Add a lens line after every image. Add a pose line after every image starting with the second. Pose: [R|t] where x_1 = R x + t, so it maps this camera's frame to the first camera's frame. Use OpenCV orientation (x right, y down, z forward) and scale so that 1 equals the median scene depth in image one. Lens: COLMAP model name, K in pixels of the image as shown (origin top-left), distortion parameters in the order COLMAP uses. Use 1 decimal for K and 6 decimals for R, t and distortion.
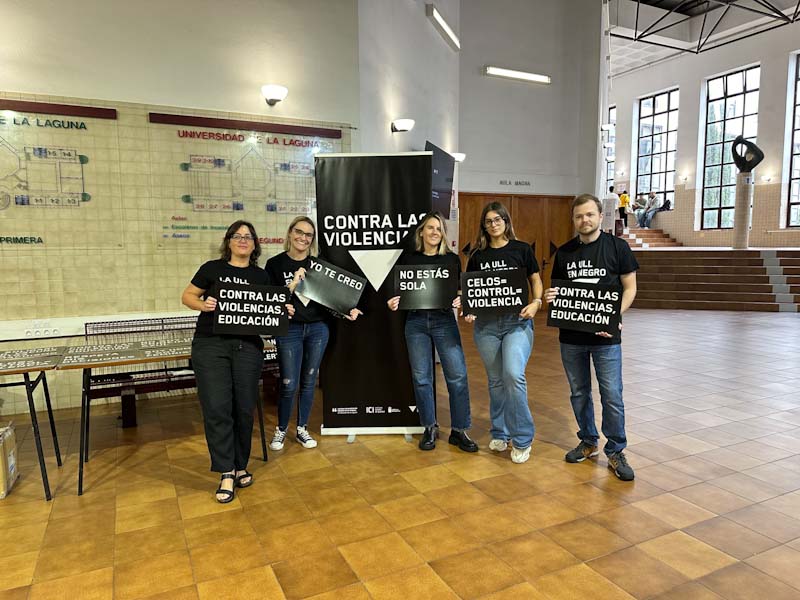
lens RADIAL K [[578.7, 0, 427.1], [0, 578.7, 314.6], [0, 0, 1]] dist [0.003161, -0.002739]
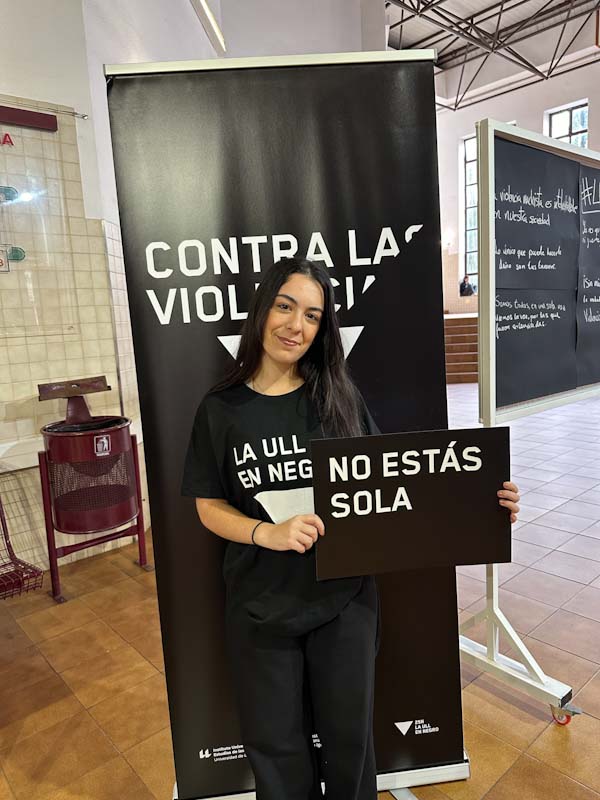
lens RADIAL K [[570.6, 0, 300.5], [0, 570.6, 400.8], [0, 0, 1]] dist [-0.000989, 0.001186]
pose [[0.970746, -0.076932, 0.227448, -0.093595], [0.072693, 0.996990, 0.026971, -0.042725], [-0.228838, -0.009648, 0.973417, 0.359665]]
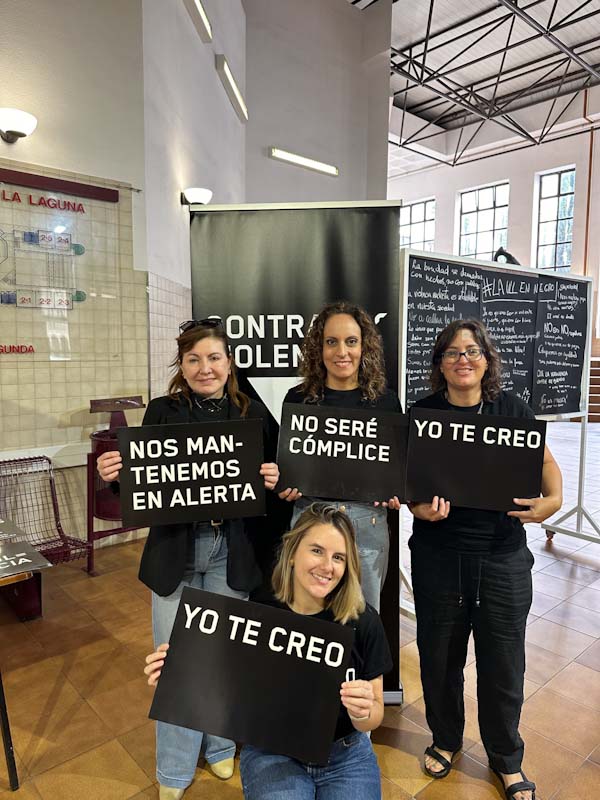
lens RADIAL K [[565.3, 0, 303.9], [0, 565.3, 396.2], [0, 0, 1]] dist [0.048910, -0.052962]
pose [[0.968927, -0.005732, 0.247279, -0.120312], [0.013502, 0.999467, -0.029737, -0.042470], [-0.246977, 0.032152, 0.968488, 0.259869]]
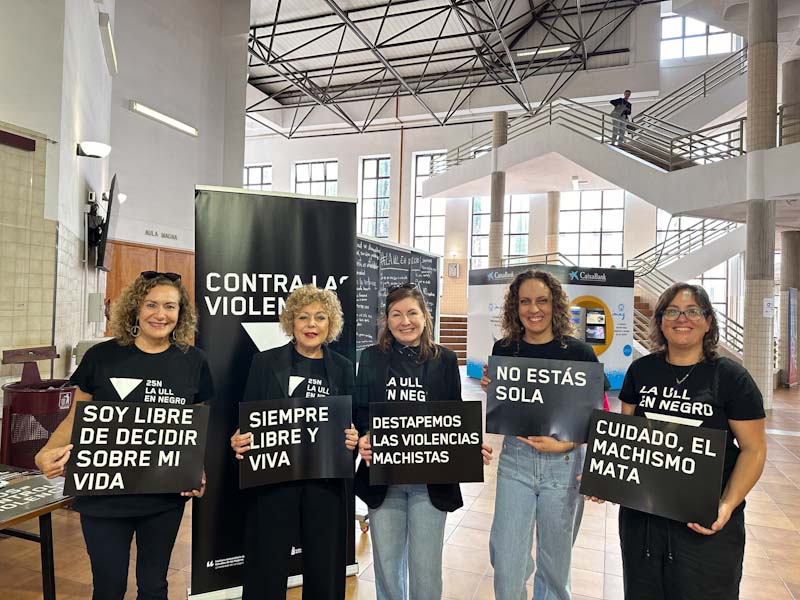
lens RADIAL K [[565.3, 0, 405.2], [0, 565.3, 299.4], [0, 0, 1]] dist [0.048910, -0.052962]
pose [[0.741108, 0.038226, 0.670297, -0.247981], [0.047474, 0.992895, -0.109114, -0.031036], [-0.669705, 0.112687, 0.734028, 0.208193]]
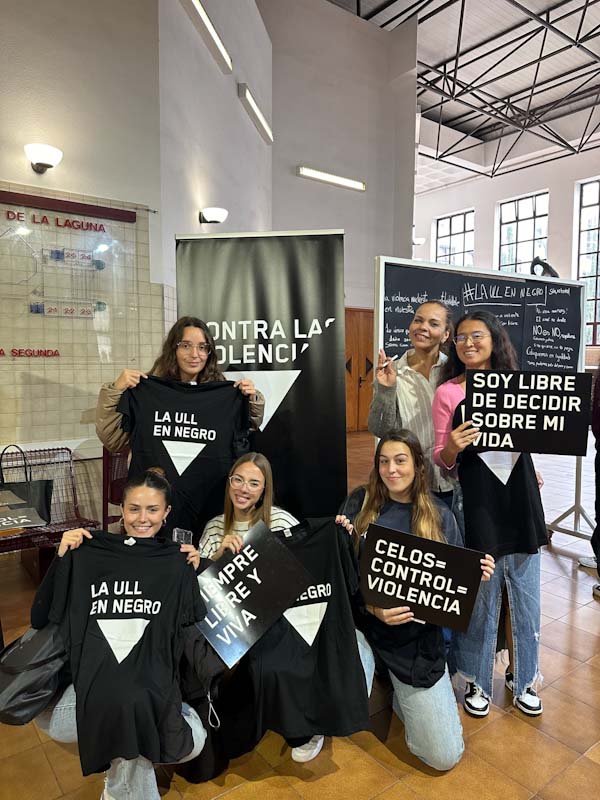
lens RADIAL K [[565.3, 0, 313.9], [0, 565.3, 398.1], [0, 0, 1]] dist [0.048910, -0.052962]
pose [[0.983812, 0.000978, 0.179201, -0.079998], [0.007737, 0.998821, -0.047929, -0.028734], [-0.179036, 0.048539, 0.982644, 0.204343]]
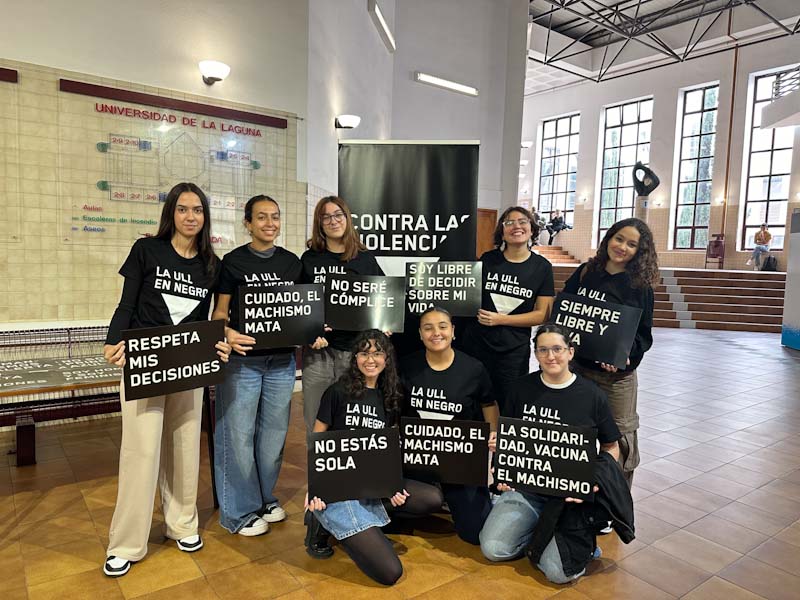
lens RADIAL K [[565.3, 0, 413.0], [0, 565.3, 307.5], [0, 0, 1]] dist [0.048910, -0.052962]
pose [[0.983721, 0.022916, 0.178237, -0.123076], [-0.018402, 0.999468, -0.026937, -0.010335], [-0.178759, 0.023219, 0.983619, 0.116911]]
